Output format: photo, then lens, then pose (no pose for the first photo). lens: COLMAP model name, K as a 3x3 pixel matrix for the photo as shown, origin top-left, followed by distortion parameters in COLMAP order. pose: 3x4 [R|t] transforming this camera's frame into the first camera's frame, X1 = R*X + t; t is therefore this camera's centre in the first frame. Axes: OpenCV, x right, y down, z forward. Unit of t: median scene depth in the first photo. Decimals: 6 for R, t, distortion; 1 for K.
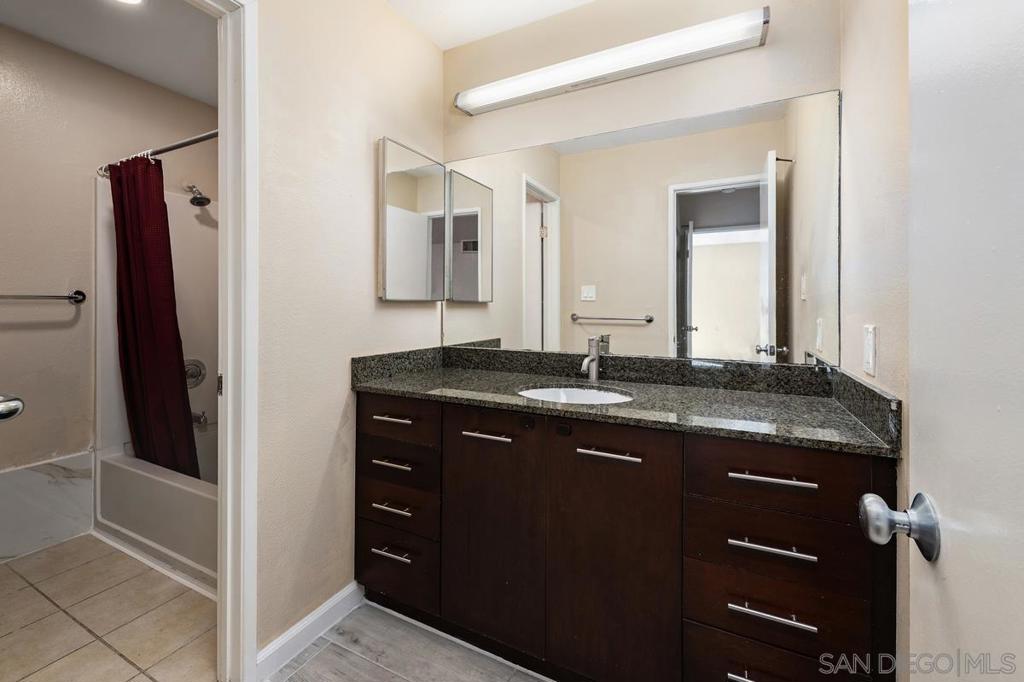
lens RADIAL K [[430.9, 0, 498.6], [0, 430.9, 308.5], [0, 0, 1]] dist [0.001027, -0.000012]
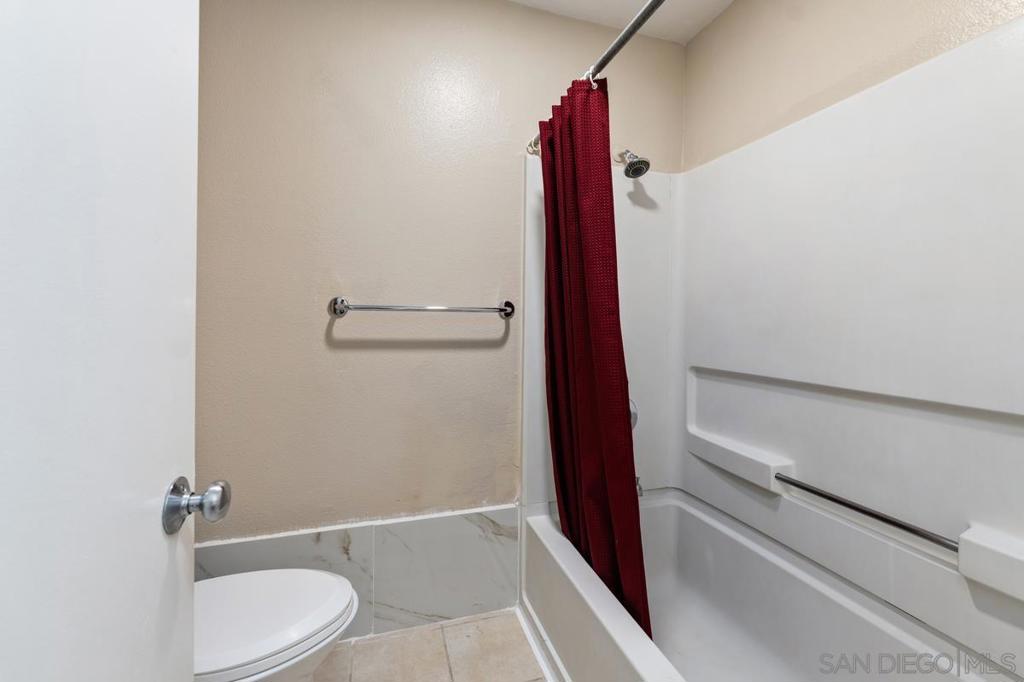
lens RADIAL K [[421.3, 0, 512.7], [0, 421.3, 325.7], [0, 0, 1]] dist [0.000730, -0.000076]
pose [[0.713909, 0.017257, -0.700025, -0.424667], [-0.010201, 0.999846, 0.014246, -0.007431], [0.700164, -0.003030, 0.713976, 0.452559]]
